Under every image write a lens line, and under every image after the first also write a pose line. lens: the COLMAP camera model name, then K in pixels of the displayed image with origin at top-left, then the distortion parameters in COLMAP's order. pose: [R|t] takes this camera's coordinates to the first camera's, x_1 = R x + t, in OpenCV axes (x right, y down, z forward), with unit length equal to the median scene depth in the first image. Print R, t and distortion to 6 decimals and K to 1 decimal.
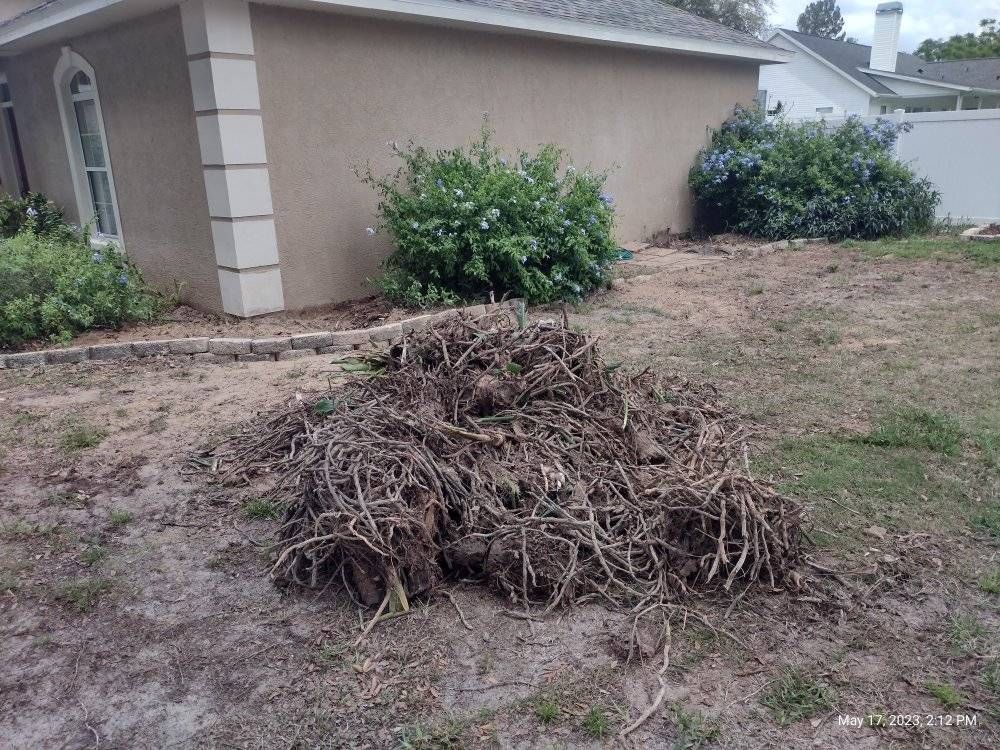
lens RADIAL K [[732.5, 0, 500.0], [0, 732.5, 375.0], [0, 0, 1]] dist [0.045102, -0.063817]
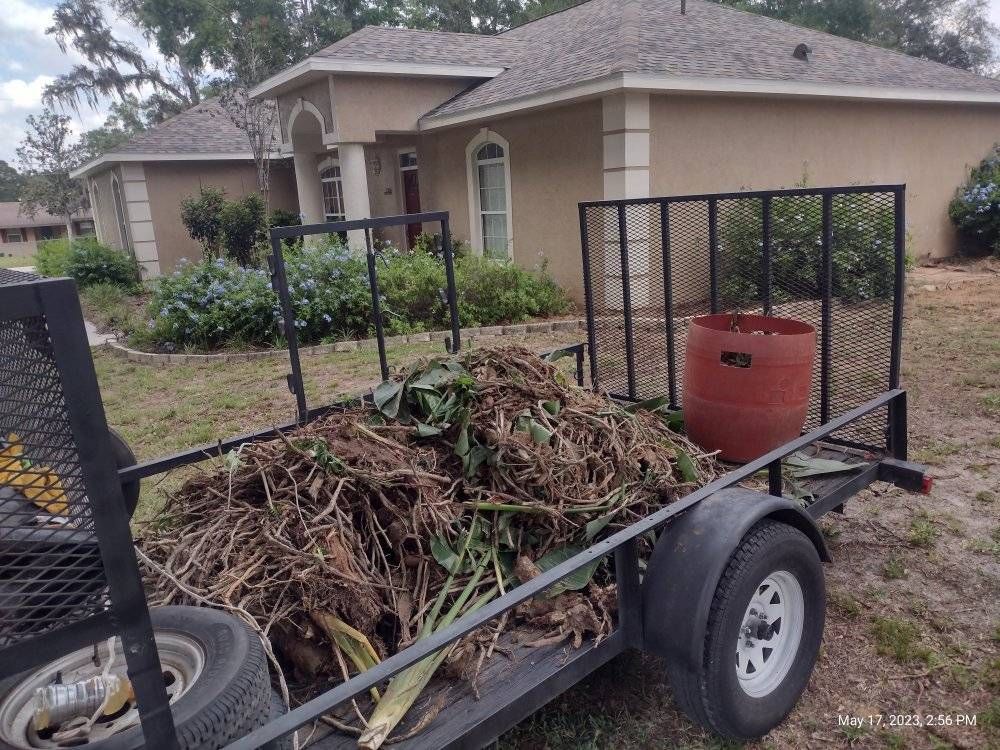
lens RADIAL K [[732.5, 0, 500.0], [0, 732.5, 375.0], [0, 0, 1]] dist [0.045102, -0.063817]
pose [[0.972455, 0.029131, -0.231264, -0.174040], [-0.042214, 0.997763, -0.051827, 0.089231], [0.229237, 0.060162, 0.971510, -0.292467]]
